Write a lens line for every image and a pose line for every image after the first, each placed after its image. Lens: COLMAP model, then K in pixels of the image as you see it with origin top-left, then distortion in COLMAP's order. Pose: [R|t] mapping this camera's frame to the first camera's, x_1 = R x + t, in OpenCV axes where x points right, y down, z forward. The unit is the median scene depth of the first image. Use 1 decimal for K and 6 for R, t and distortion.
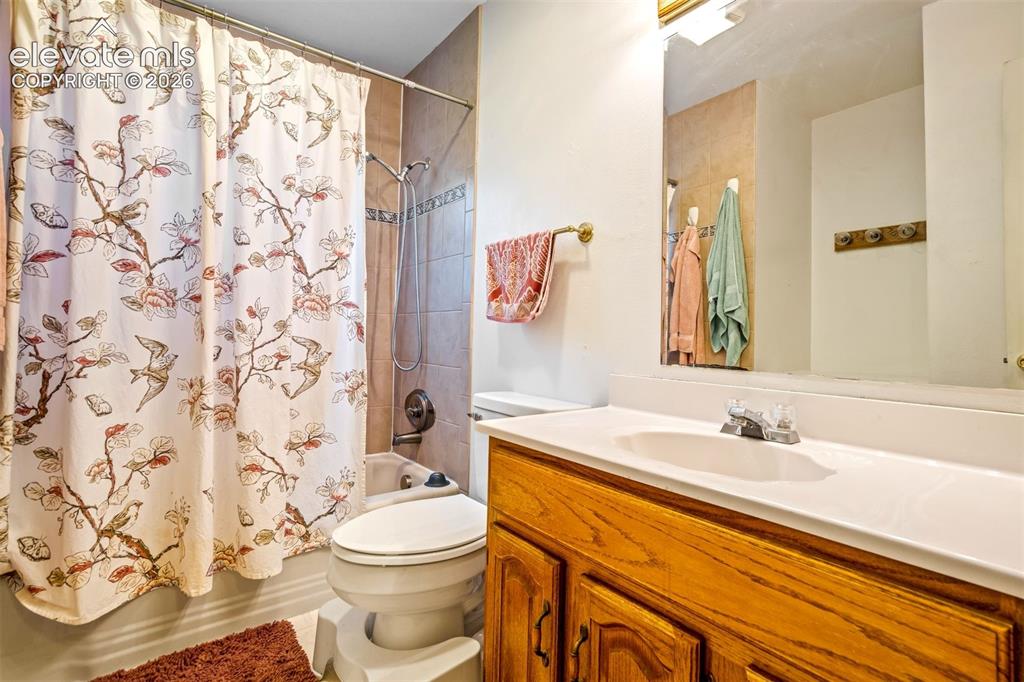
lens RADIAL K [[470.1, 0, 522.0], [0, 470.1, 344.0], [0, 0, 1]] dist [-0.051846, 0.022425]
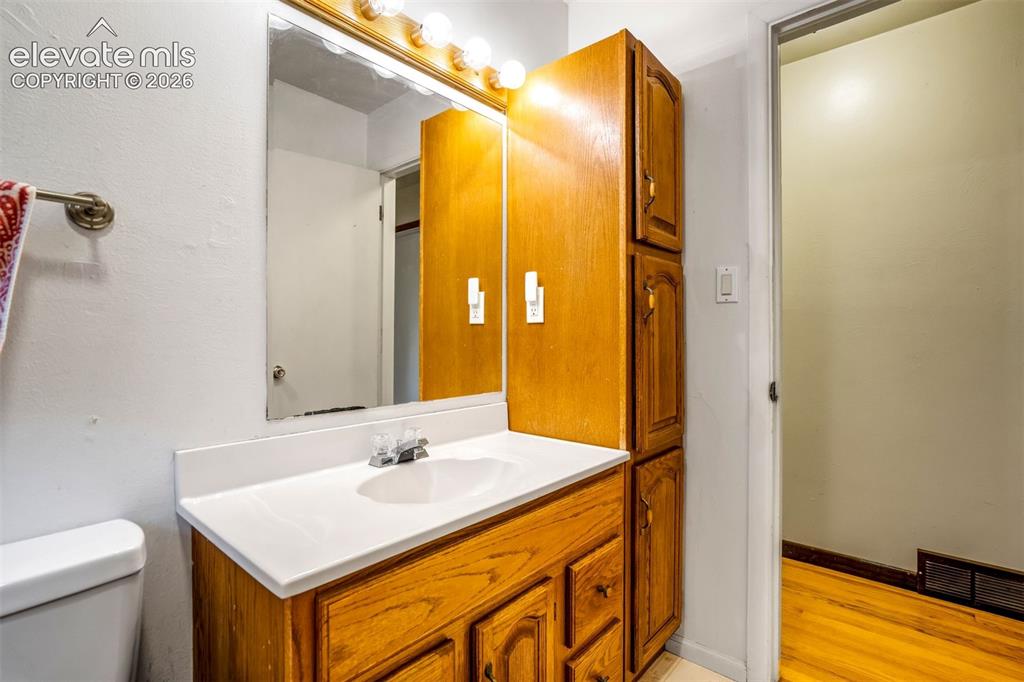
lens RADIAL K [[470.1, 0, 522.0], [0, 470.1, 344.0], [0, 0, 1]] dist [-0.051846, 0.022425]
pose [[-0.197488, -0.028476, 0.979892, -0.863866], [0.009708, 0.999472, 0.031002, -0.164417], [-0.980257, 0.015635, -0.197107, 1.058191]]
